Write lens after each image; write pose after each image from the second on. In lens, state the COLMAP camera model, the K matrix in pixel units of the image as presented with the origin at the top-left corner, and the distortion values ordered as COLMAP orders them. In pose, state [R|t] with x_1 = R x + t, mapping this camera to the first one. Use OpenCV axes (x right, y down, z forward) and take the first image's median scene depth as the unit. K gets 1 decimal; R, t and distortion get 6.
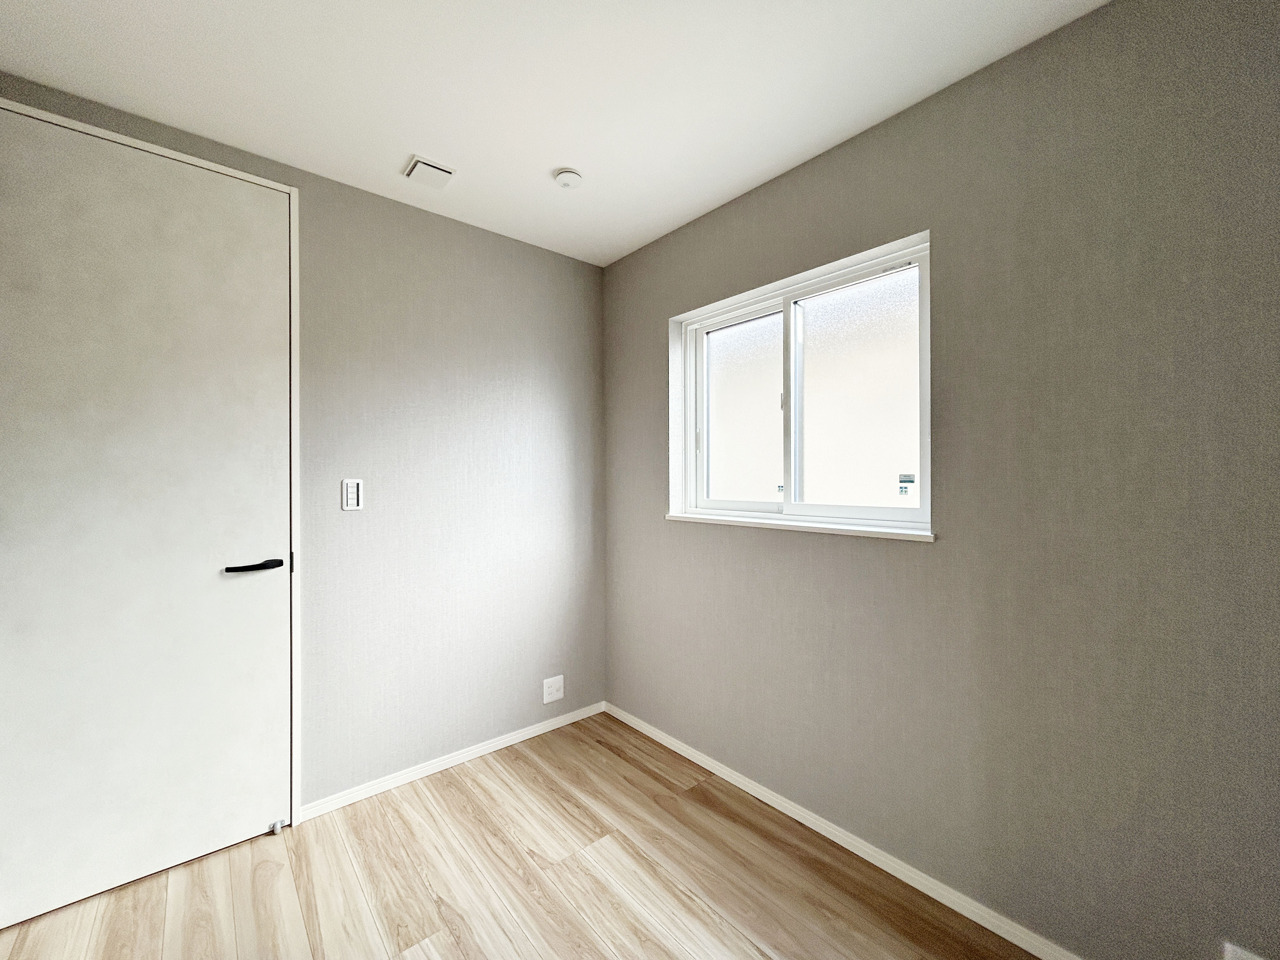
lens RADIAL K [[527.0, 0, 648.7], [0, 527.0, 482.8], [0, 0, 1]] dist [0.001081, 0.000385]
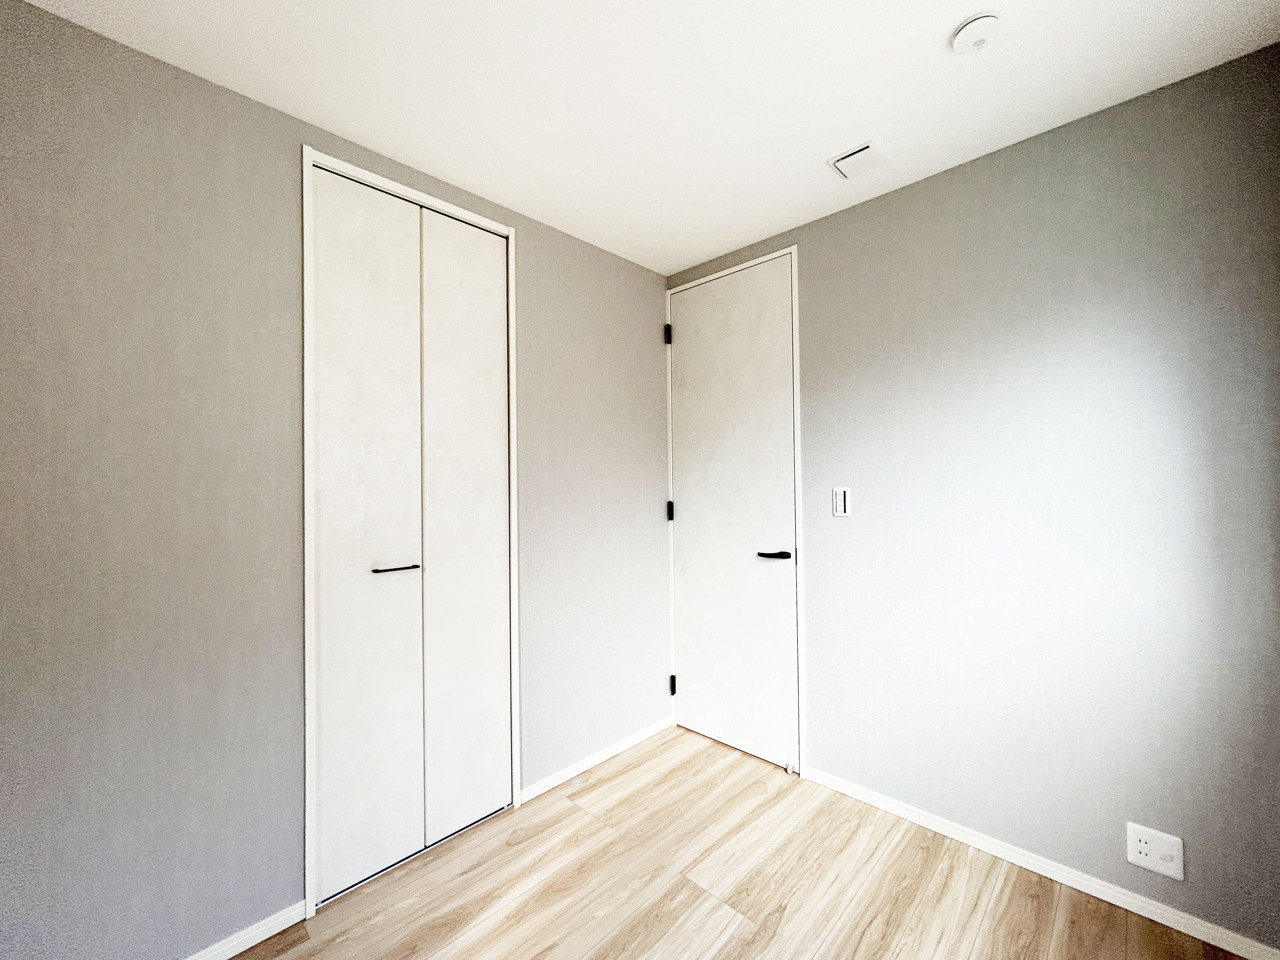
lens RADIAL K [[504.8, 0, 607.8], [0, 504.8, 481.3], [0, 0, 1]] dist [-0.001493, -0.000354]
pose [[0.052630, -0.007650, -0.998585, 0.469020], [0.008197, 0.999940, -0.007228, -0.016507], [0.998580, -0.007805, 0.052689, 0.527237]]
